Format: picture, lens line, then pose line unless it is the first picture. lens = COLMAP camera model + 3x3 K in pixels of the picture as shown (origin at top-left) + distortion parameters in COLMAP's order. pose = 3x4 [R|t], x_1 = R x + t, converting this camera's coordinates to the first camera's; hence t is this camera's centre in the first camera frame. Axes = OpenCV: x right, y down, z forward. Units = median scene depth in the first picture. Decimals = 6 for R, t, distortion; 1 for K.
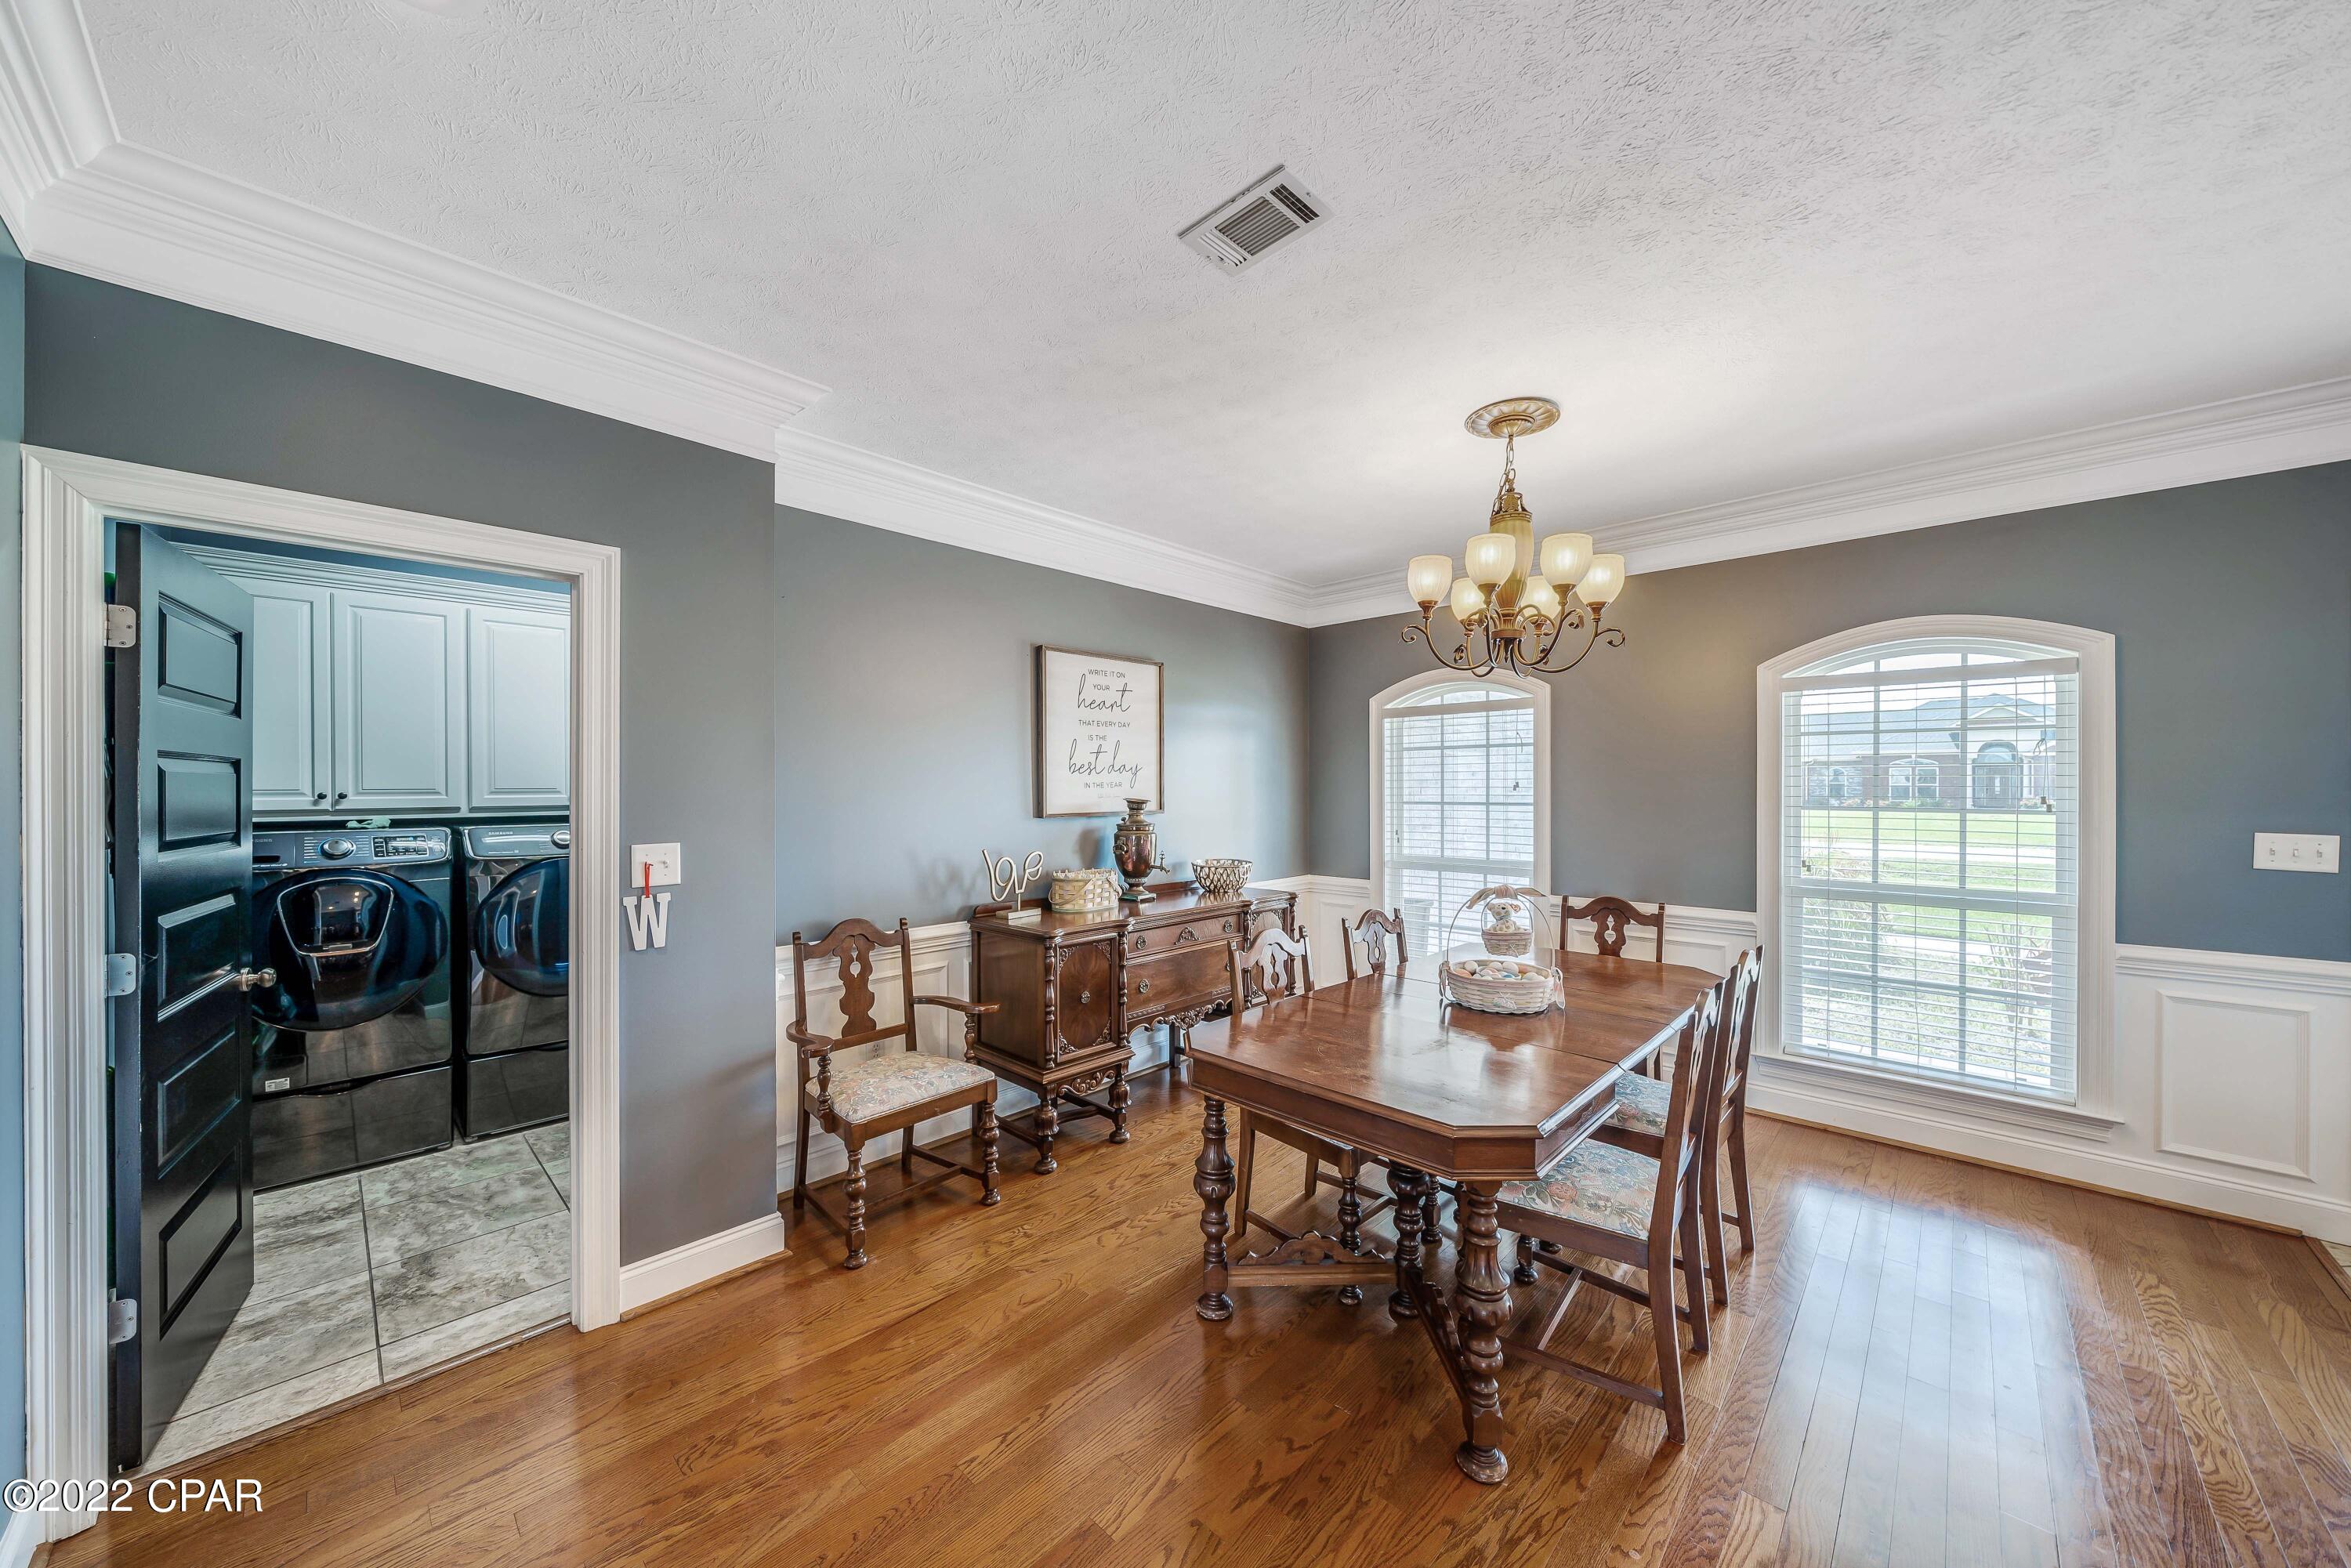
lens RADIAL K [[811.5, 0, 1175.5], [0, 811.5, 784.0], [0, 0, 1]] dist [-0.038001, -0.000008]
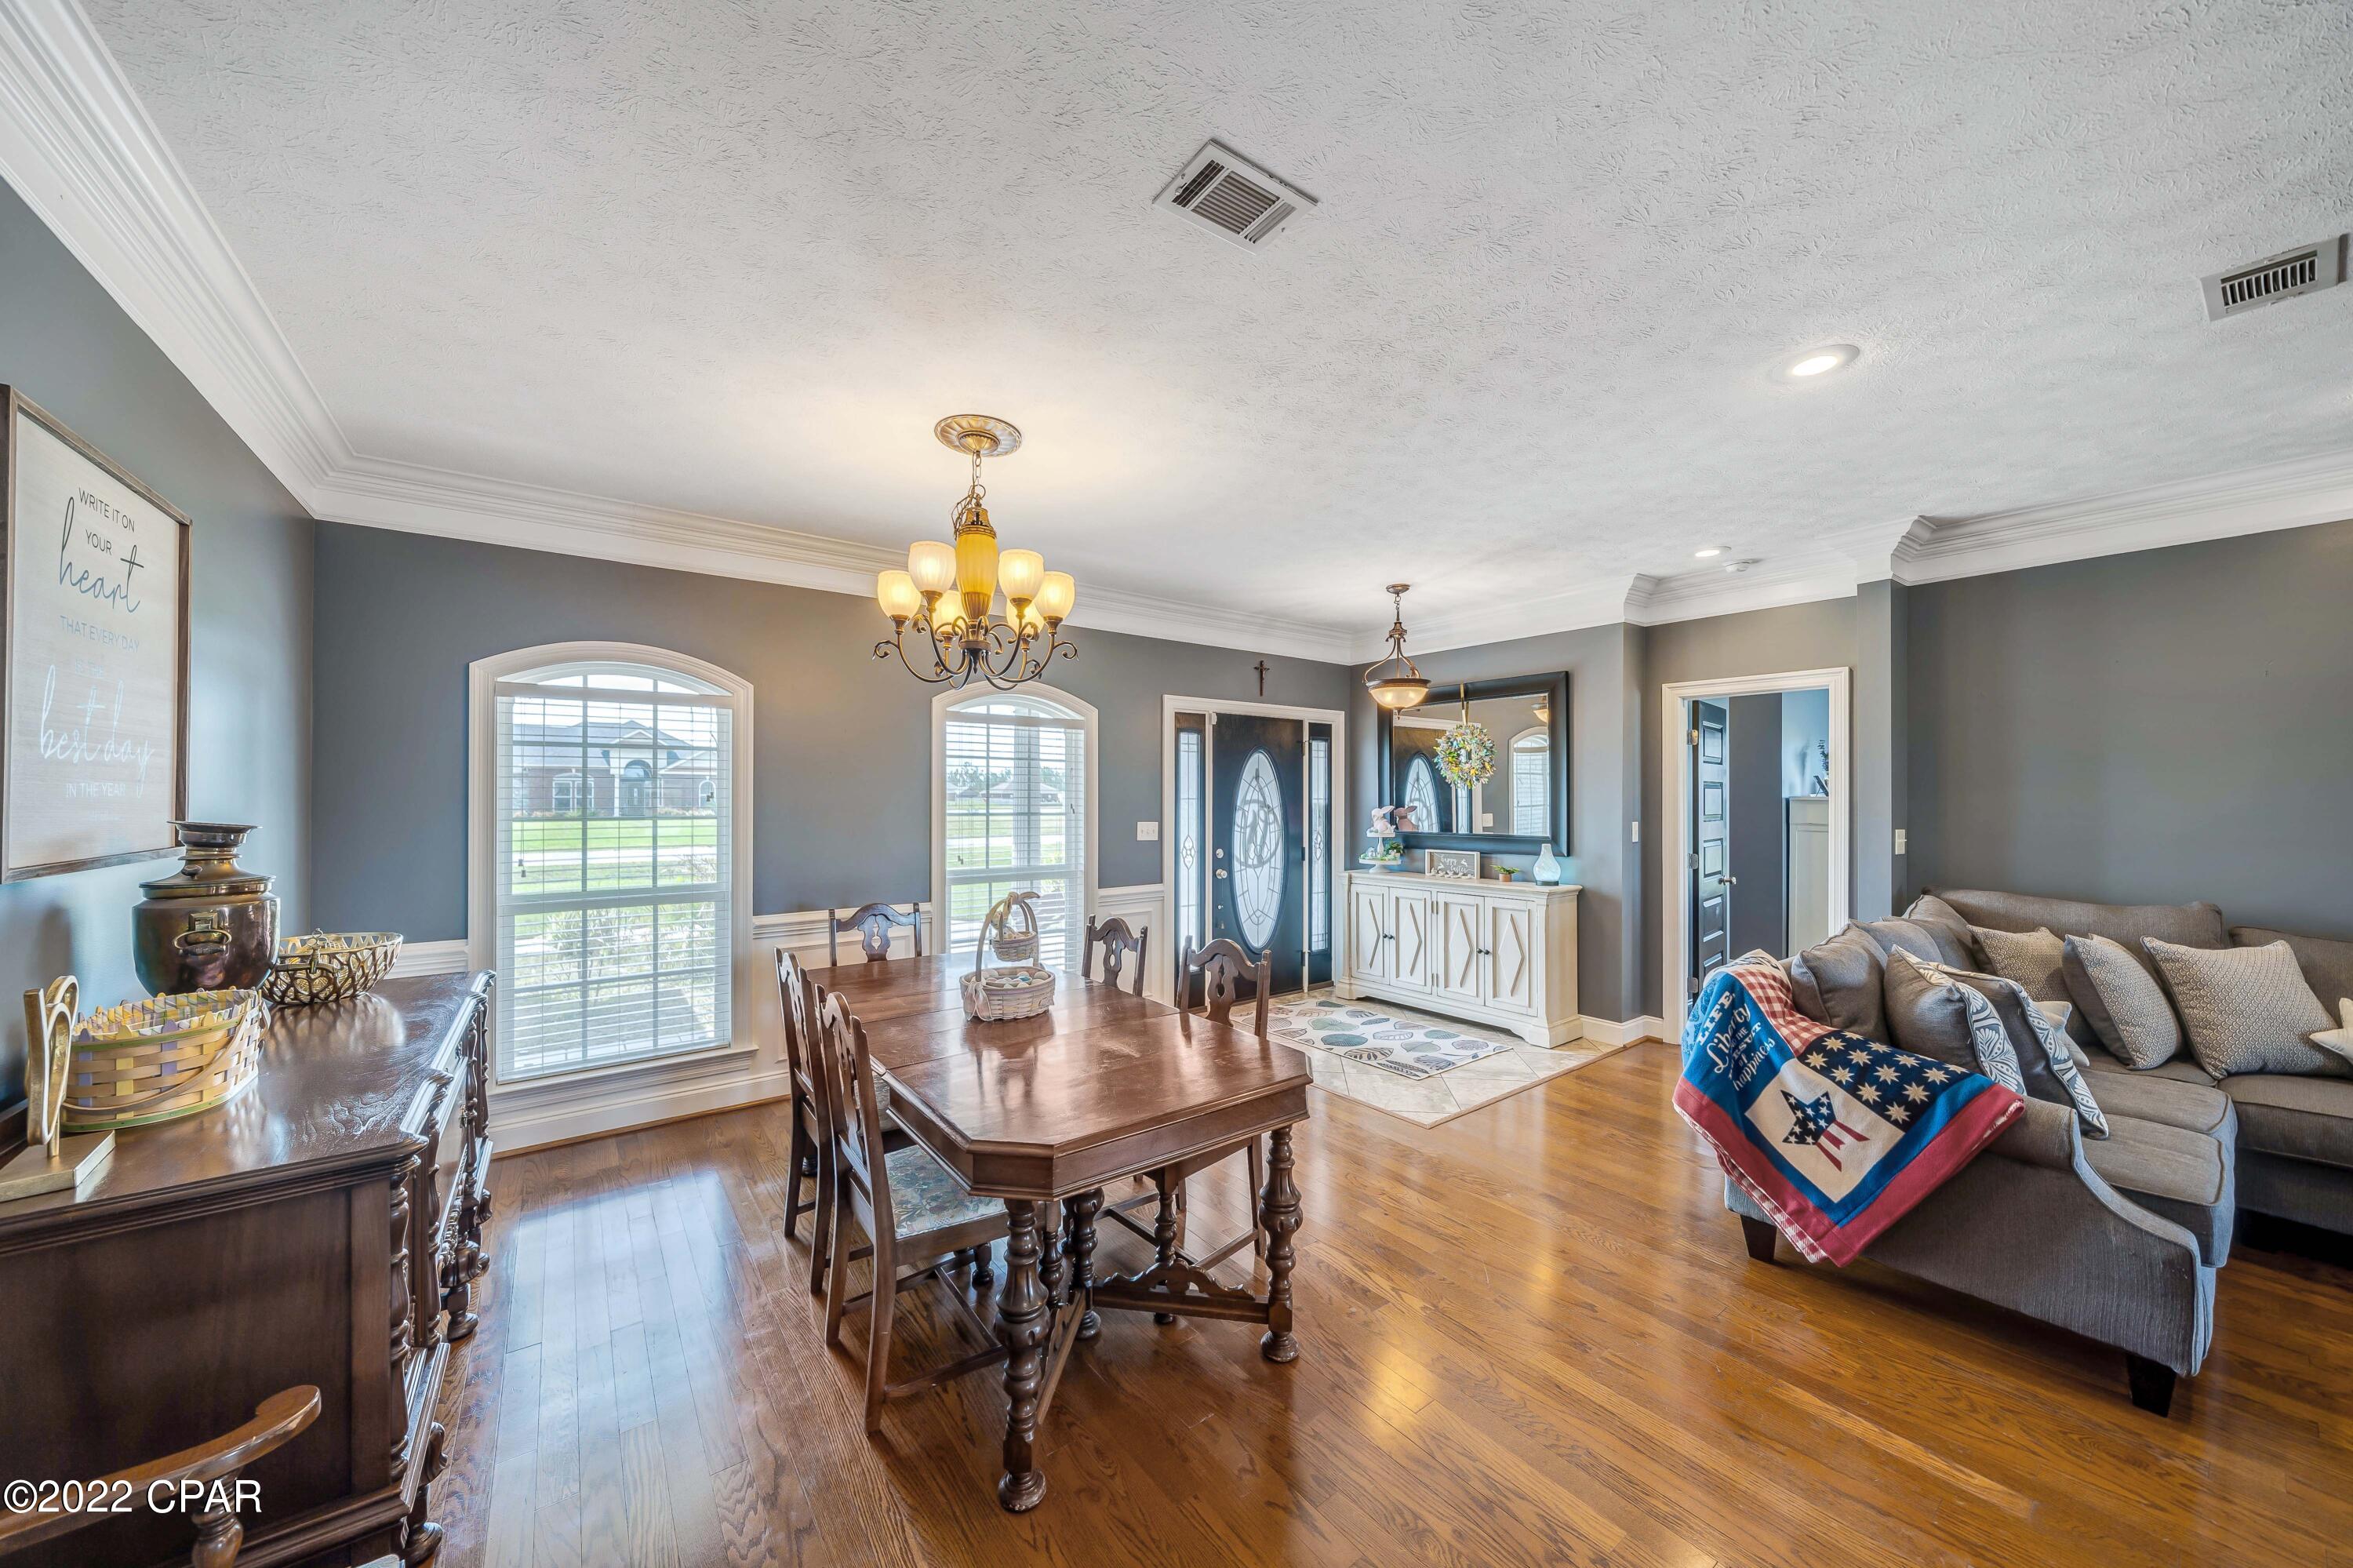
lens RADIAL K [[827.2, 0, 1162.9], [0, 827.2, 789.9], [0, 0, 1]] dist [-0.000205, -0.000087]
pose [[0.158394, 0.008240, 0.987342, -0.070003], [-0.002439, 0.999965, -0.007954, 0.000408], [-0.987373, -0.001149, 0.158408, 0.073092]]
